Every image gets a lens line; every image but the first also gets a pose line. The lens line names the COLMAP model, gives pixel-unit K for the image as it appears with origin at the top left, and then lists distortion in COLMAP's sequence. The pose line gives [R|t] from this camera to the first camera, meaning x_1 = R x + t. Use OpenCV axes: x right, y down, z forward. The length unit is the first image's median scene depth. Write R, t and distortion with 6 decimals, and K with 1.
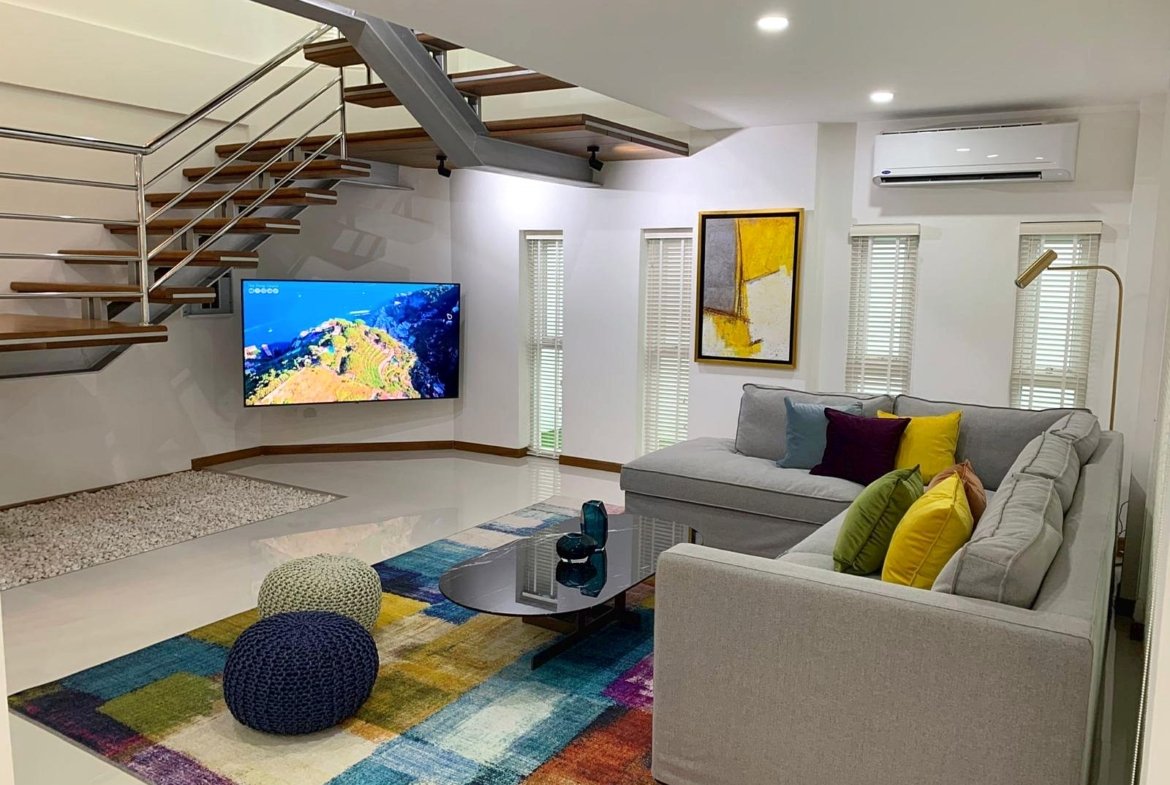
lens RADIAL K [[888.2, 0, 588.0], [0, 888.2, 391.2], [0, 0, 1]] dist [0.025397, -0.002568]
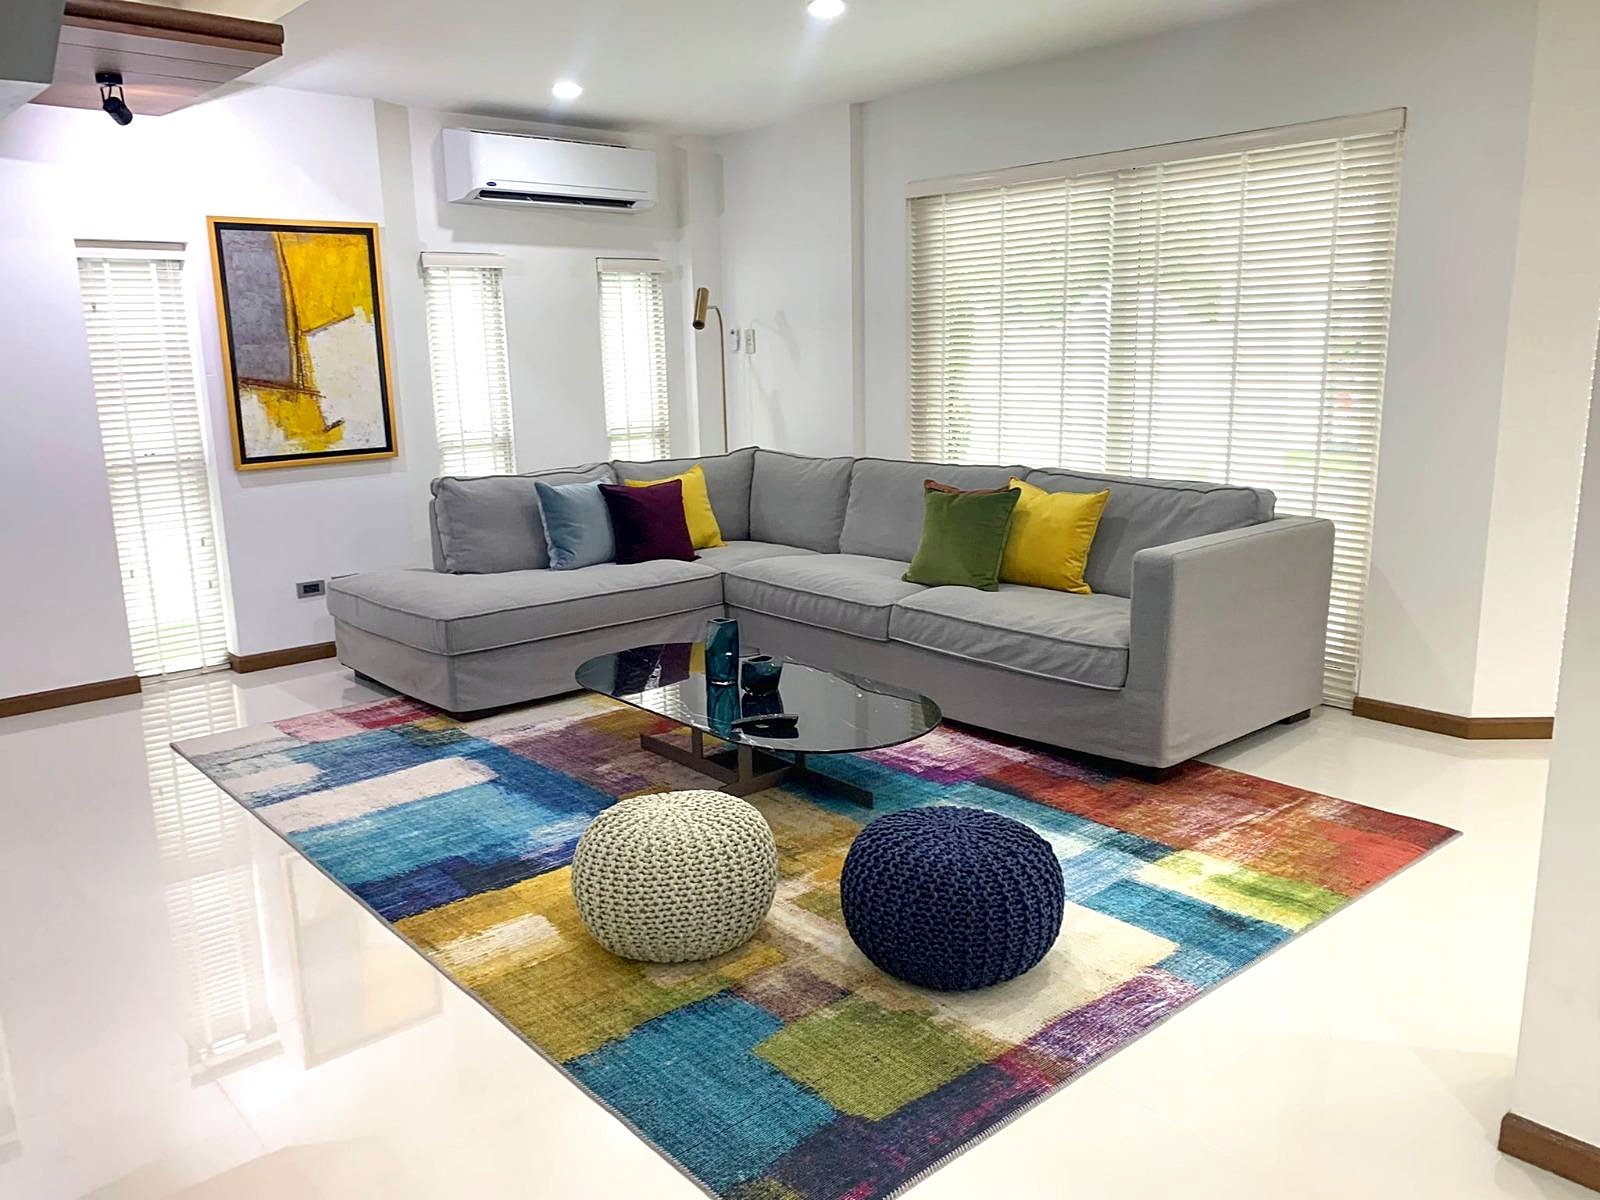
lens RADIAL K [[1256.0, 0, 782.4], [0, 1256.0, 561.3], [0, 0, 1]] dist [0.051595, 0.006289]
pose [[0.290714, -0.185717, 0.938613, -0.612806], [0.161221, 0.976464, 0.143271, -0.037704], [-0.943129, 0.109673, 0.313813, 0.404901]]
